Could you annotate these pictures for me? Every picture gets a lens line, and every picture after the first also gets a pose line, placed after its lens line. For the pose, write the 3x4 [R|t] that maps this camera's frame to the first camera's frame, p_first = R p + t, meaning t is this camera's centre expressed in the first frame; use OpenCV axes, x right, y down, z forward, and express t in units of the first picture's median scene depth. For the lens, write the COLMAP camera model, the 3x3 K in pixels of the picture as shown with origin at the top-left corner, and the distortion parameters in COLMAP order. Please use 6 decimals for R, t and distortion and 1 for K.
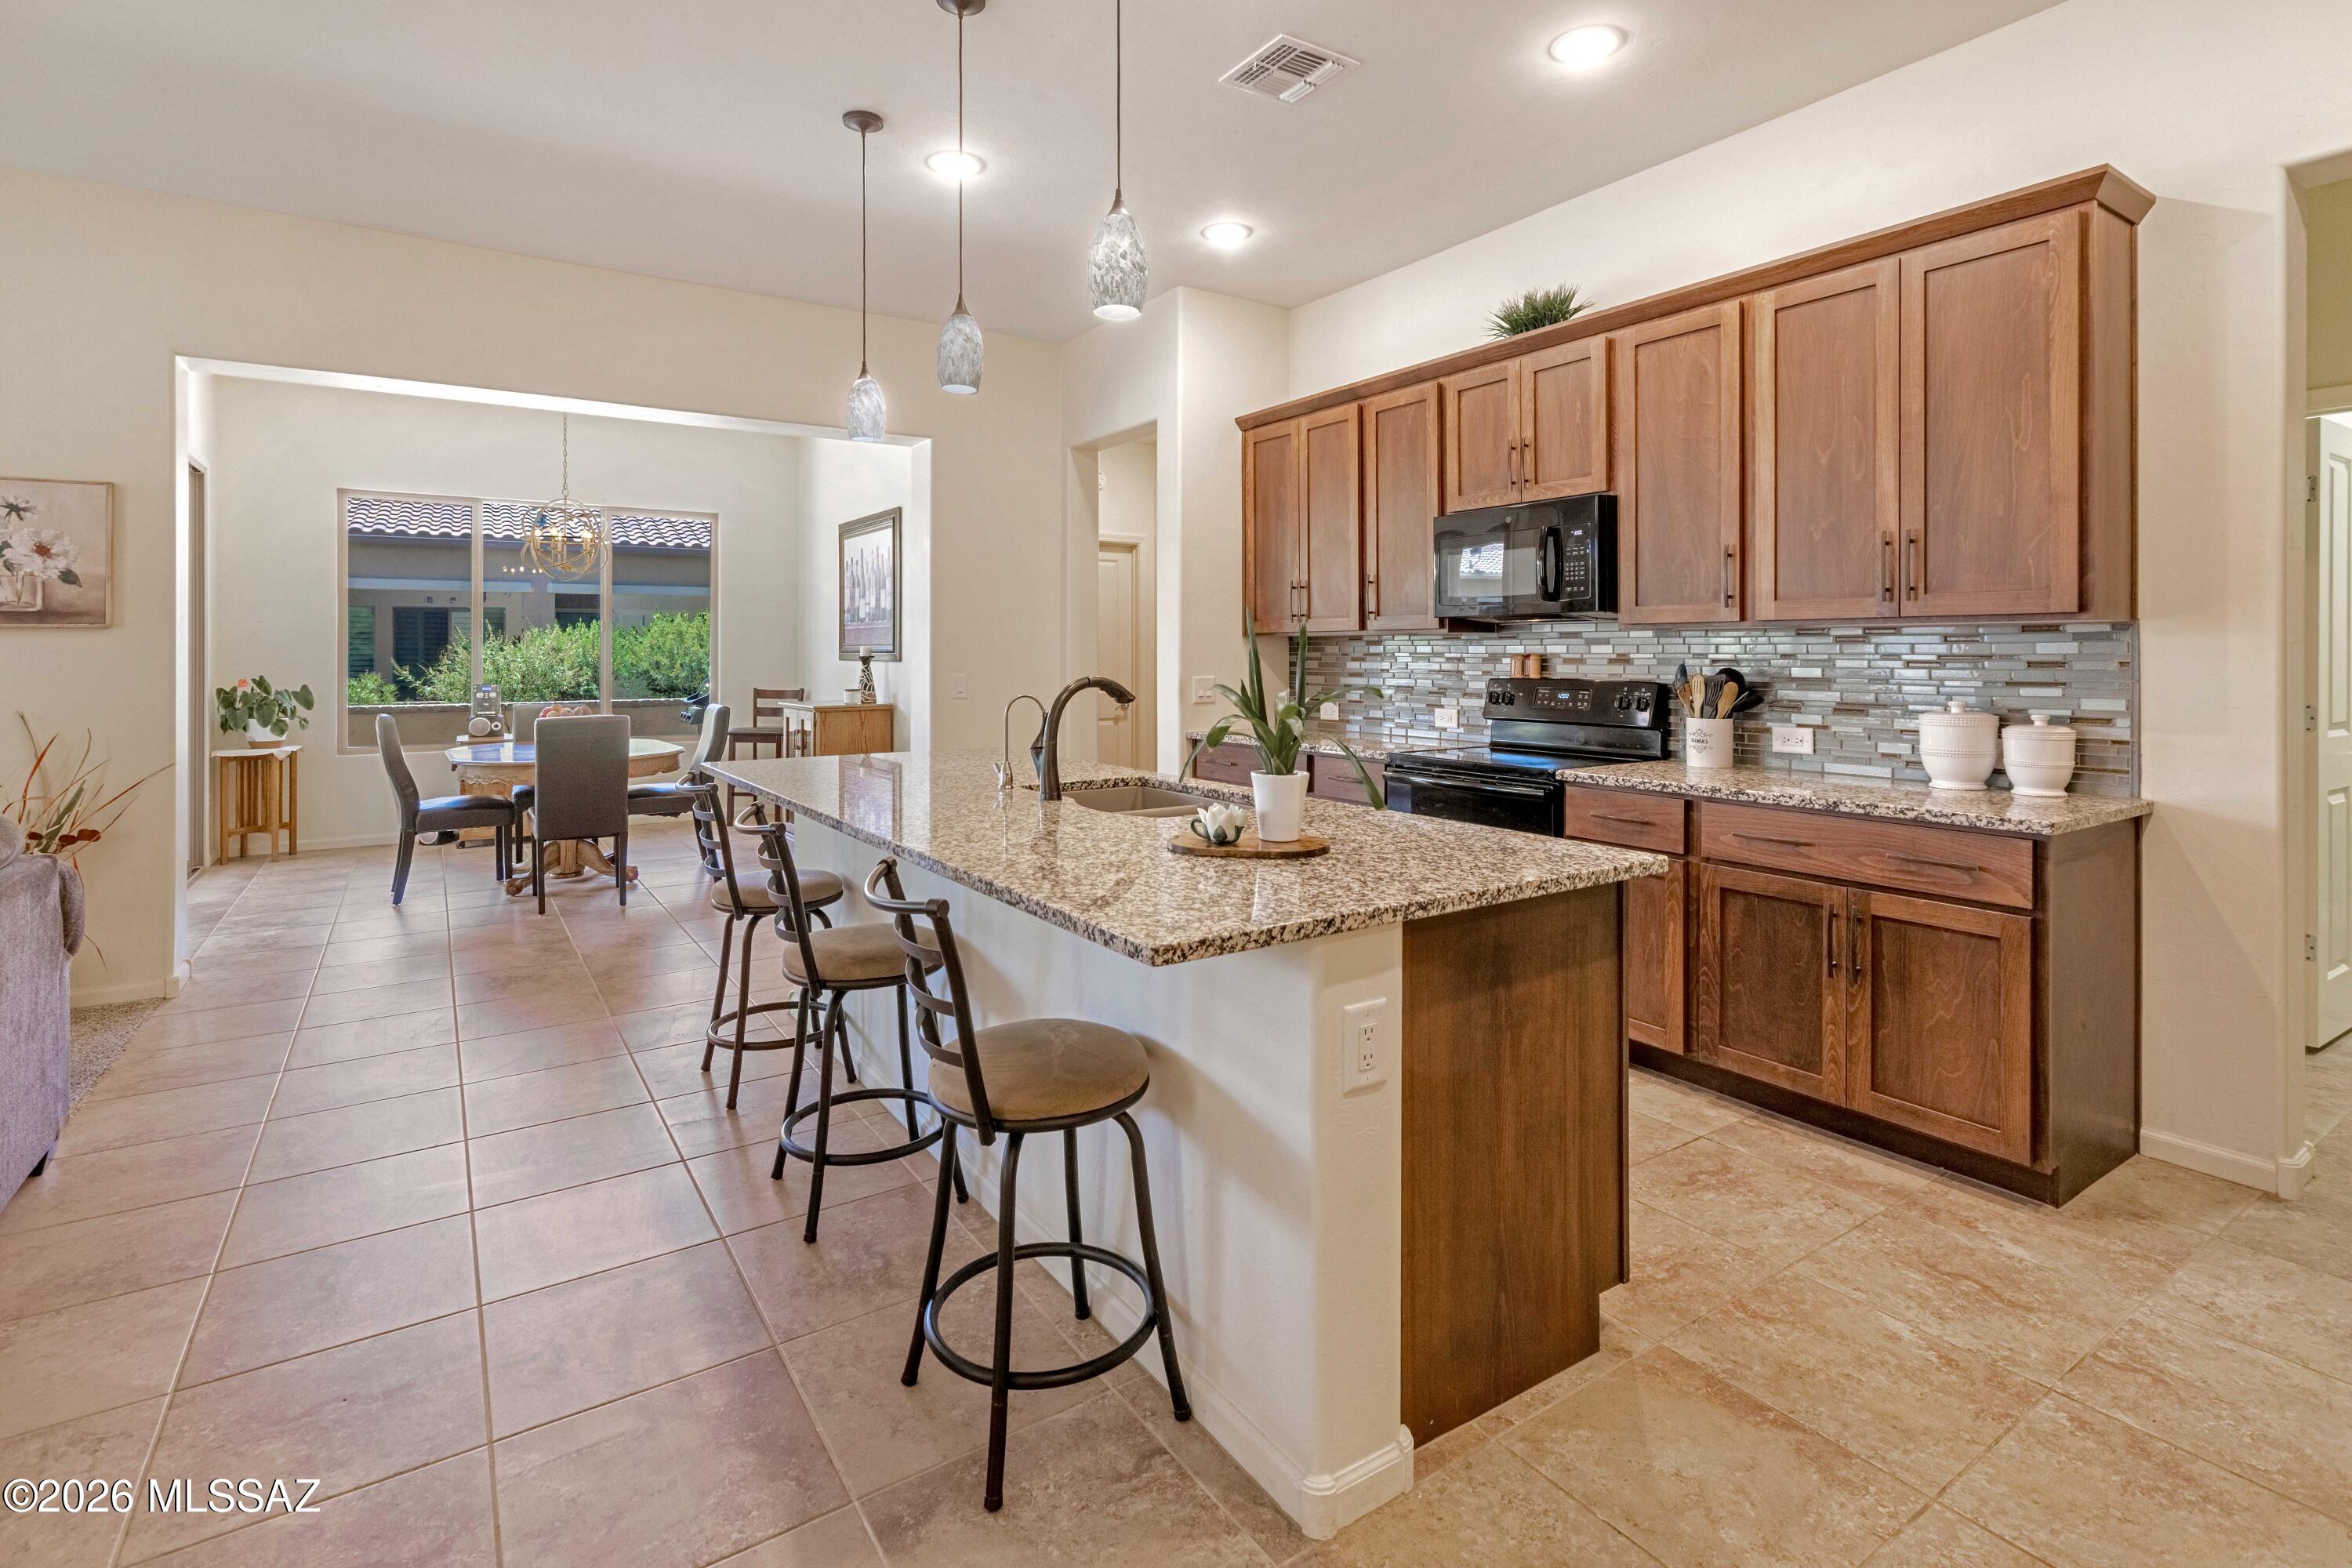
lens RADIAL K [[1125.8, 0, 1226.6], [0, 1125.8, 650.5], [0, 0, 1]] dist [-0.000462, -0.000682]
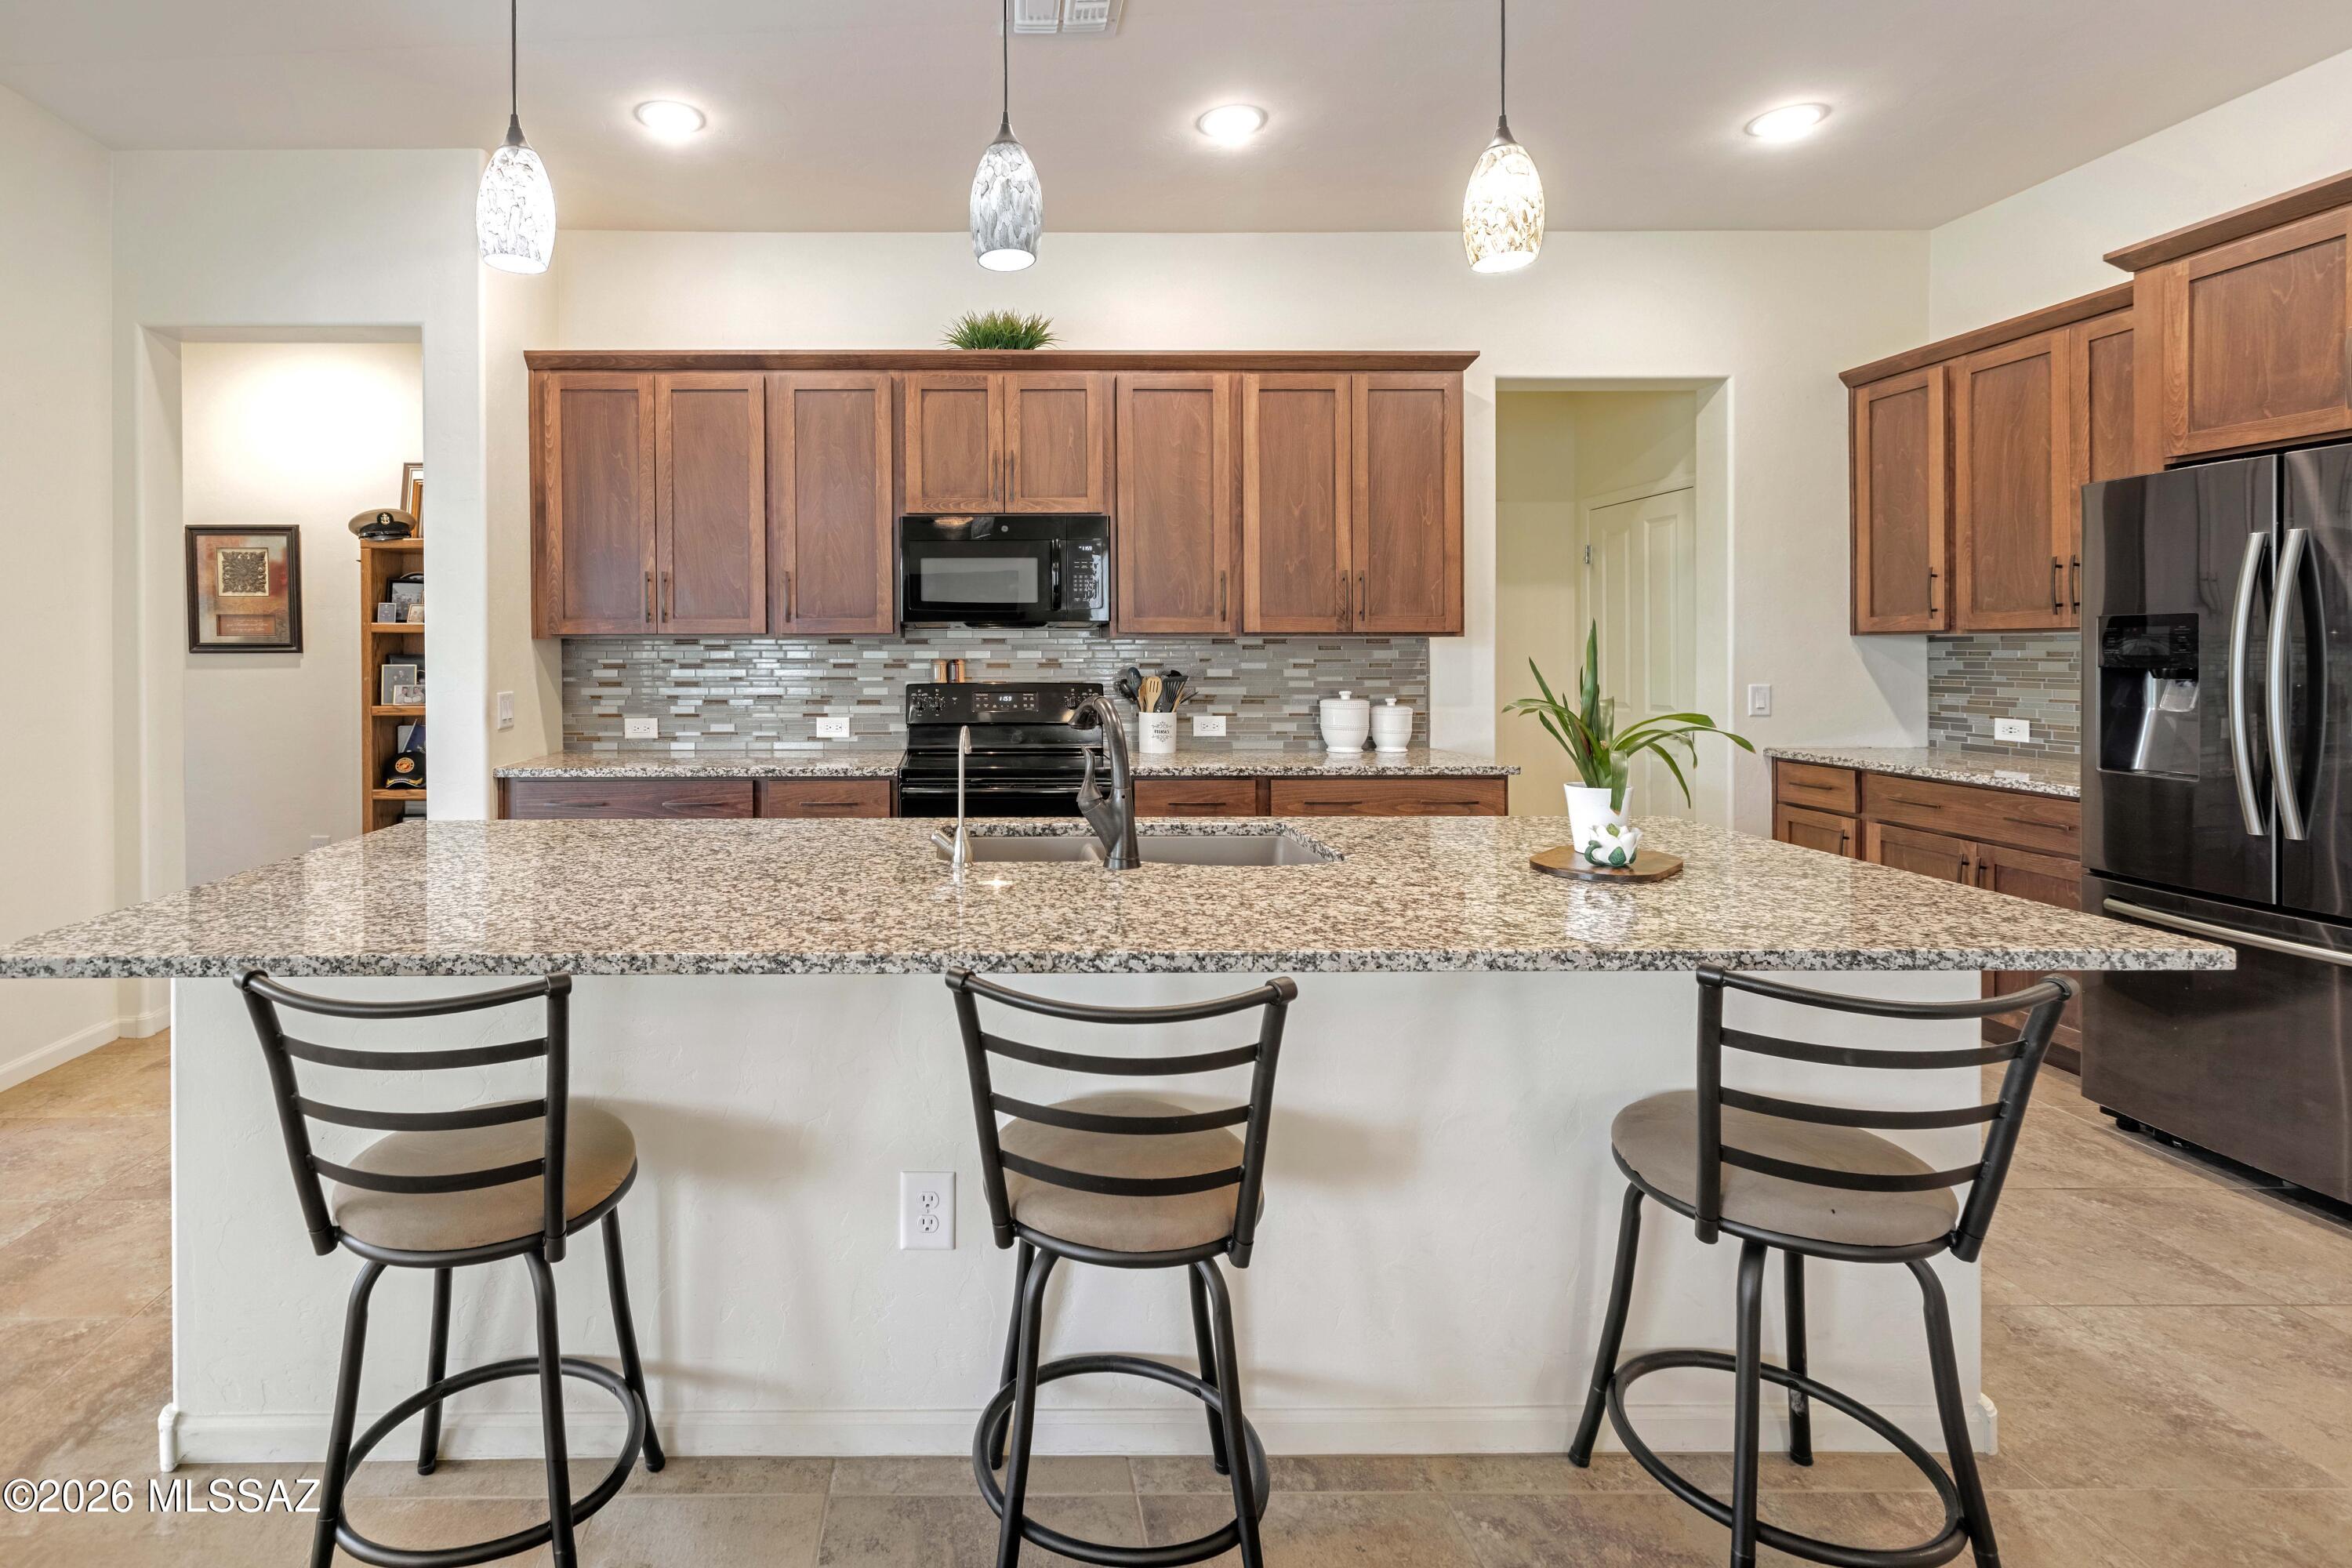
lens RADIAL K [[1000.4, 0, 944.1], [0, 1000.4, 657.2], [0, 0, 1]] dist [0.003024, -0.000141]
pose [[0.571336, -0.006450, 0.820691, -0.528179], [0.000644, 0.999972, 0.007410, -0.006193], [-0.820716, -0.003705, 0.571324, 0.524630]]
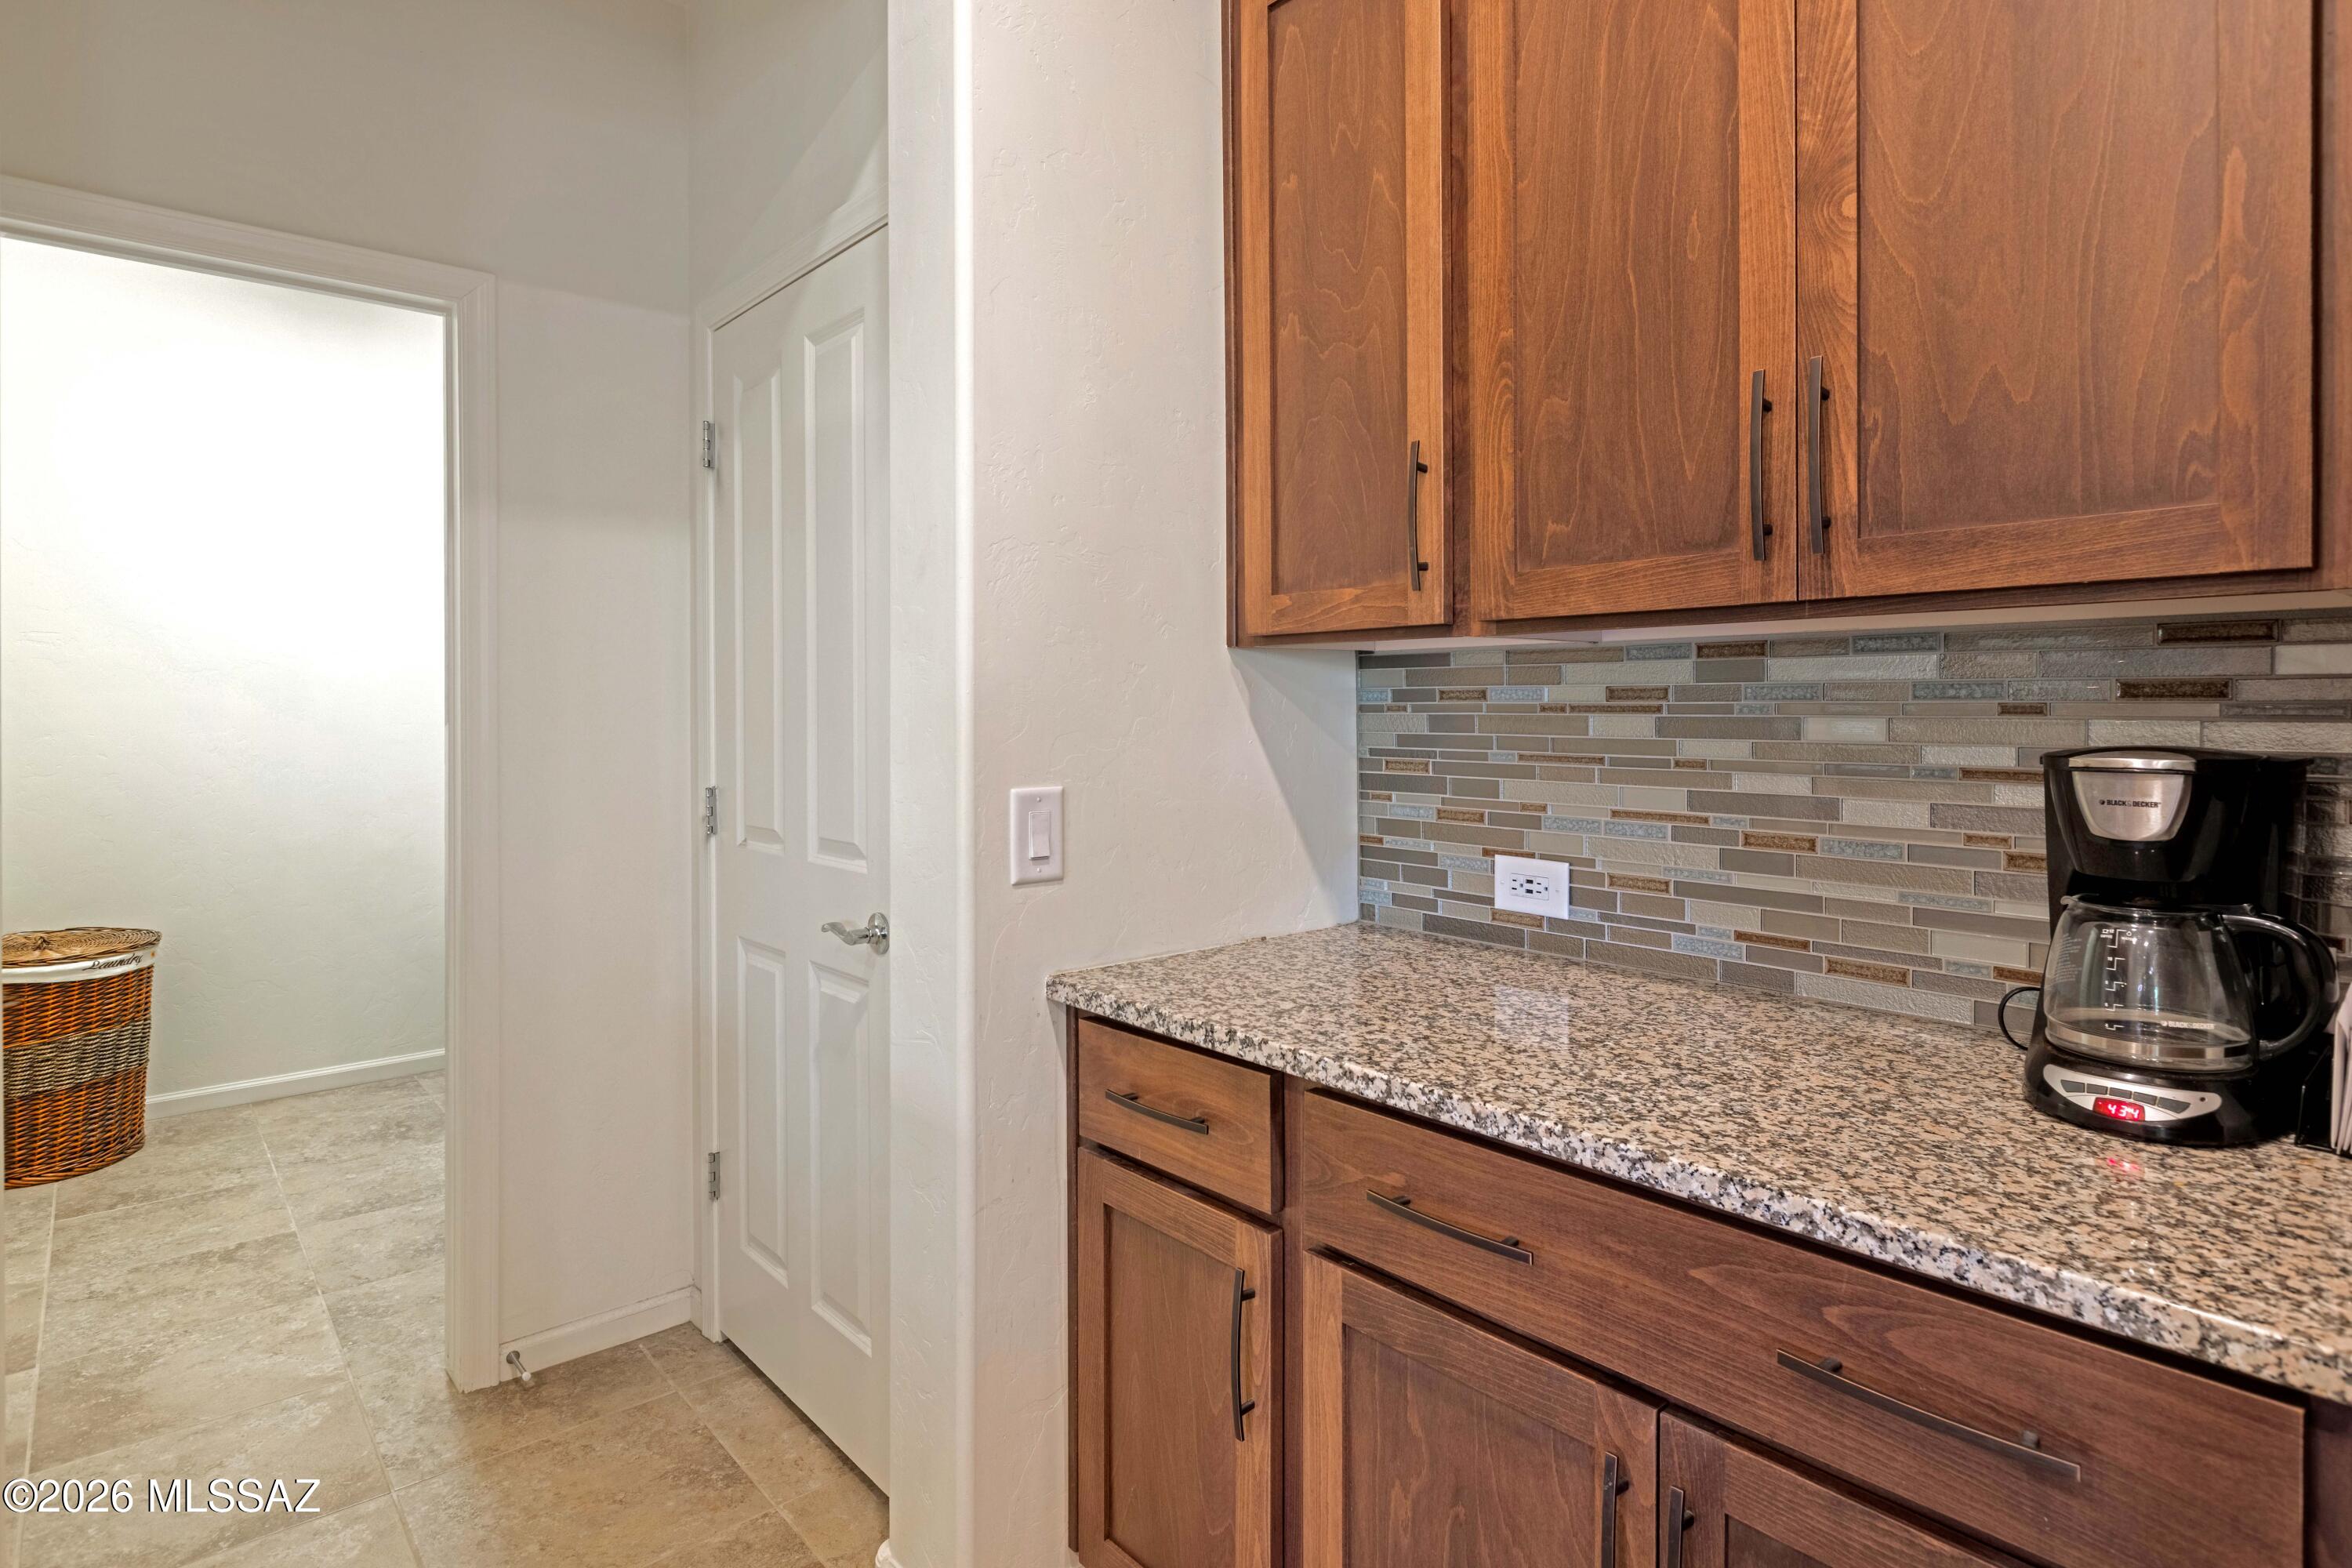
lens RADIAL K [[1211.4, 0, 1071.3], [0, 1211.4, 714.6], [0, 0, 1]] dist [0.000851, -0.000095]
pose [[-0.064884, -0.006741, 0.997870, 0.346753], [0.000078, 0.999977, 0.006760, 0.002326], [-0.997893, 0.000516, -0.064882, 0.443482]]
